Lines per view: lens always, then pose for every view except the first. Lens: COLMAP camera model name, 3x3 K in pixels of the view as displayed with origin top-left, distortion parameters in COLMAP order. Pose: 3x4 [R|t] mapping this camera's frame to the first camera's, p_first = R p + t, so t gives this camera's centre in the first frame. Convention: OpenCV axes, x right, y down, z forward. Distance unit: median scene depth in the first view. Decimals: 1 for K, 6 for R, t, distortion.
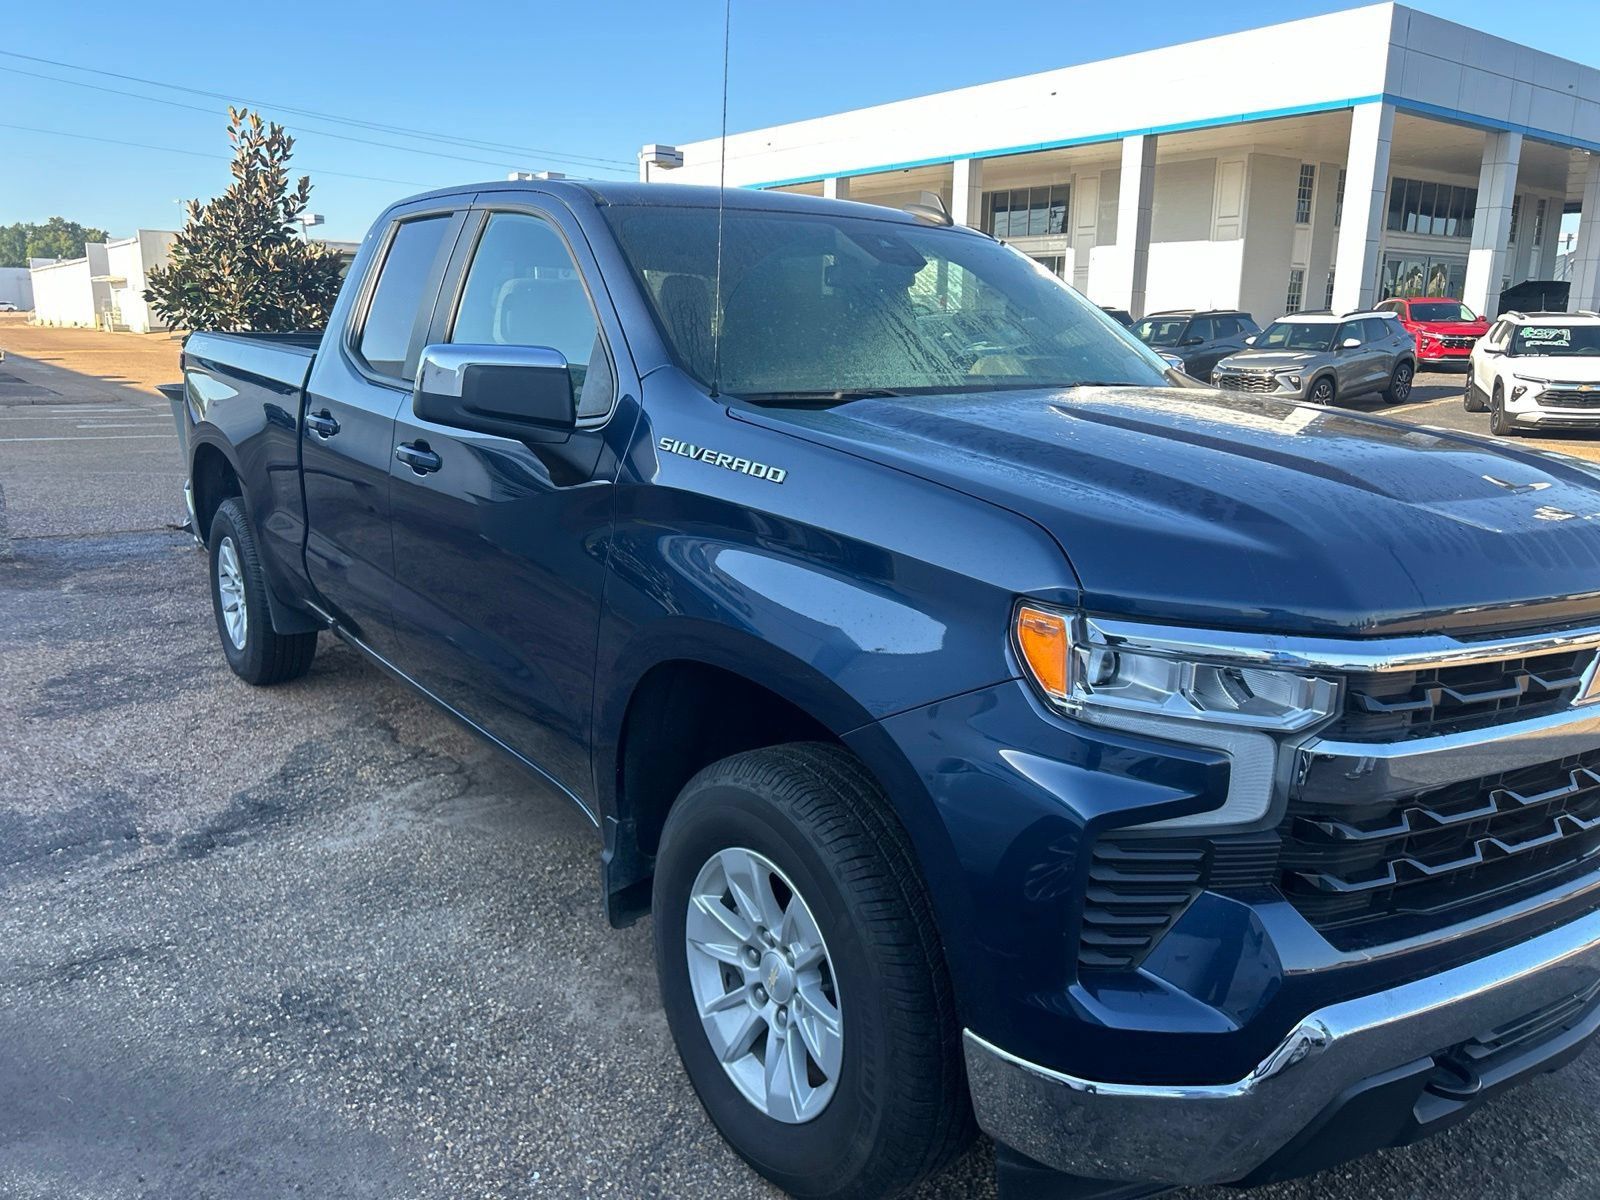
lens RADIAL K [[1205.7, 0, 789.9], [0, 1205.7, 601.3], [0, 0, 1]] dist [0.049566, -0.052021]
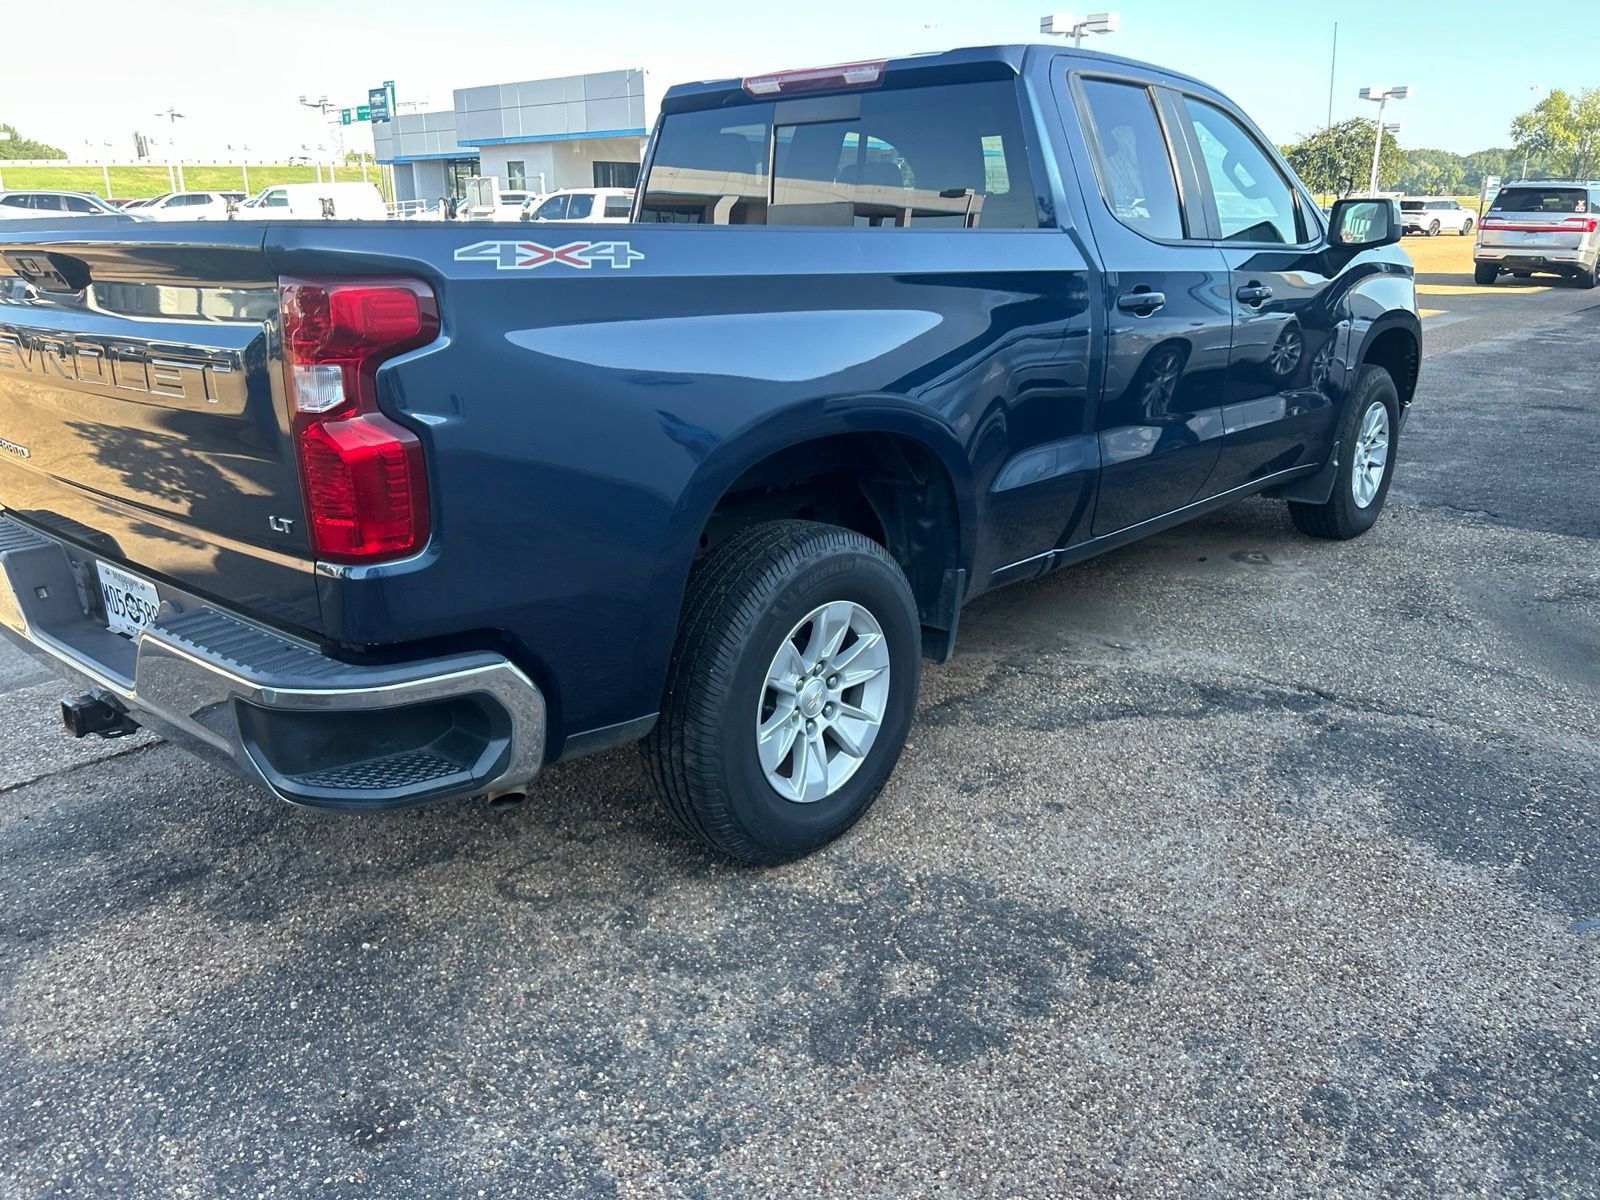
lens RADIAL K [[1205.7, 0, 789.2], [0, 1205.7, 598.1], [0, 0, 1]] dist [0.049566, -0.052021]
pose [[-0.197443, -0.312661, 0.929117, -1.129676], [0.222897, 0.908633, 0.353134, -0.291668], [-0.954638, 0.276821, -0.109712, 1.274570]]
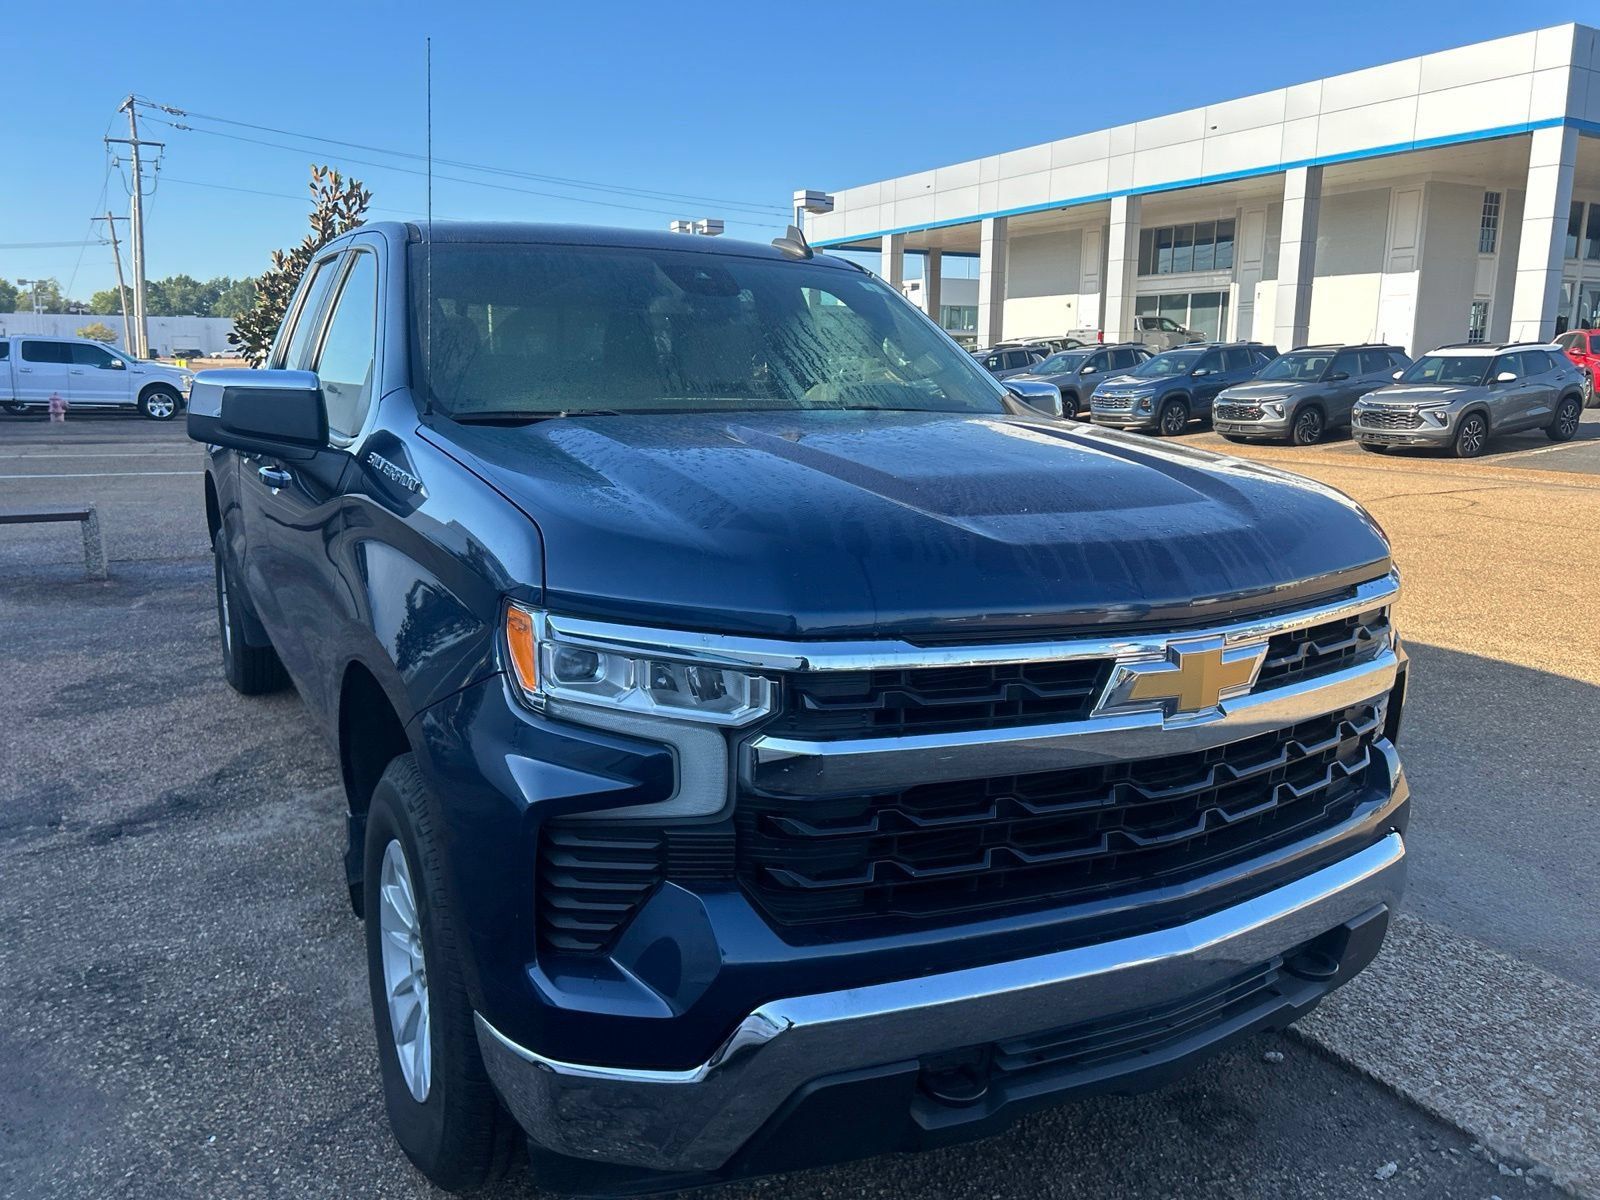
lens RADIAL K [[1205.7, 0, 812.0], [0, 1205.7, 600.7], [0, 0, 1]] dist [0.049566, -0.052021]
pose [[0.992025, 0.016296, -0.124985, 0.229648], [-0.020350, 0.999305, -0.031228, 0.011328], [0.124389, 0.033523, 0.991667, -0.007037]]
